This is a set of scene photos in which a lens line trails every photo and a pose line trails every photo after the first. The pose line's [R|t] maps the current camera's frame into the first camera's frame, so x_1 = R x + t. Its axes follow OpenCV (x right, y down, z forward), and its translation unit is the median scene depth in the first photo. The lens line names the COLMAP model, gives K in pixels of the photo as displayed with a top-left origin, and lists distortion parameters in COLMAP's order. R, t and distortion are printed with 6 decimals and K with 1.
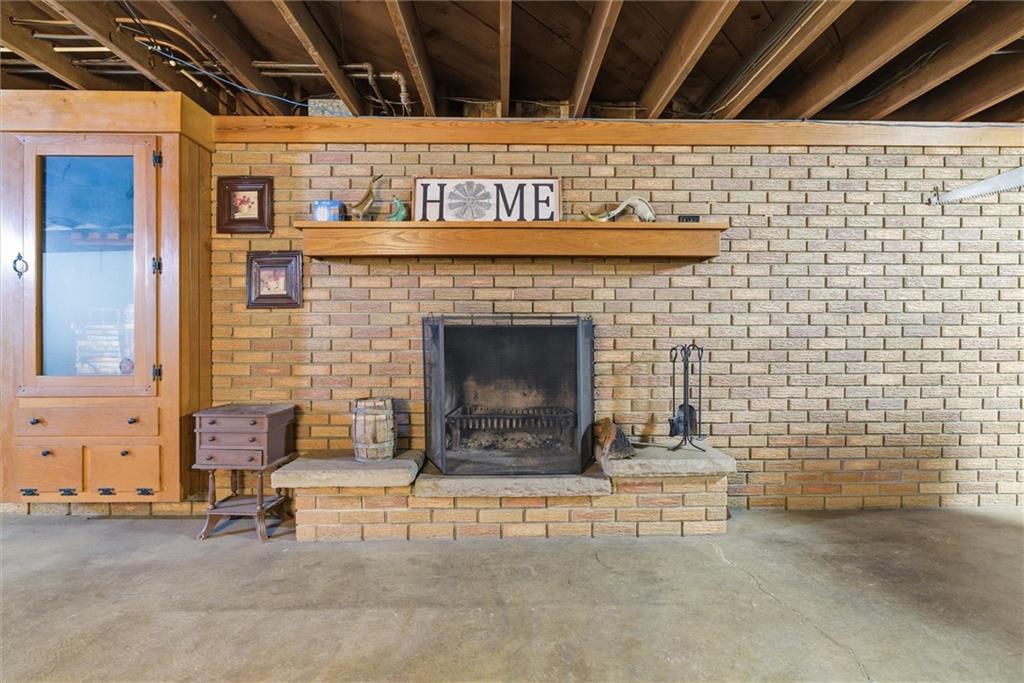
lens RADIAL K [[468.7, 0, 511.7], [0, 468.7, 338.8], [0, 0, 1]] dist [-0.004697, 0.003283]
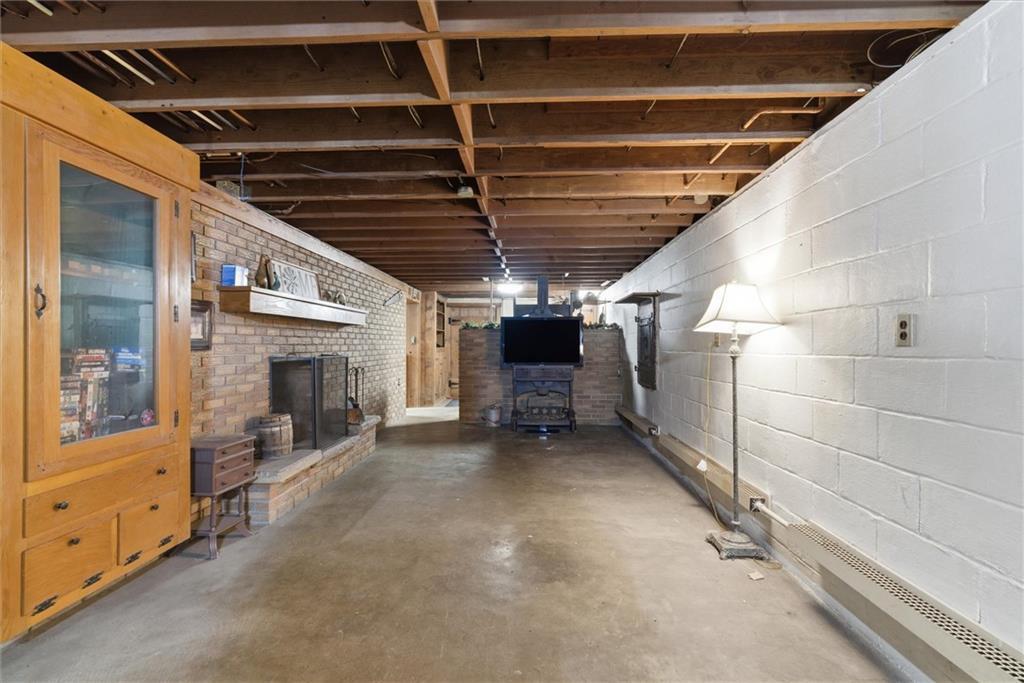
lens RADIAL K [[468.7, 0, 511.4], [0, 468.7, 344.6], [0, 0, 1]] dist [-0.004697, 0.003283]
pose [[0.051947, 0.004613, 0.998639, -1.561570], [-0.000071, 0.999989, -0.004616, -0.075852], [-0.998650, 0.000169, 0.051947, 0.197041]]
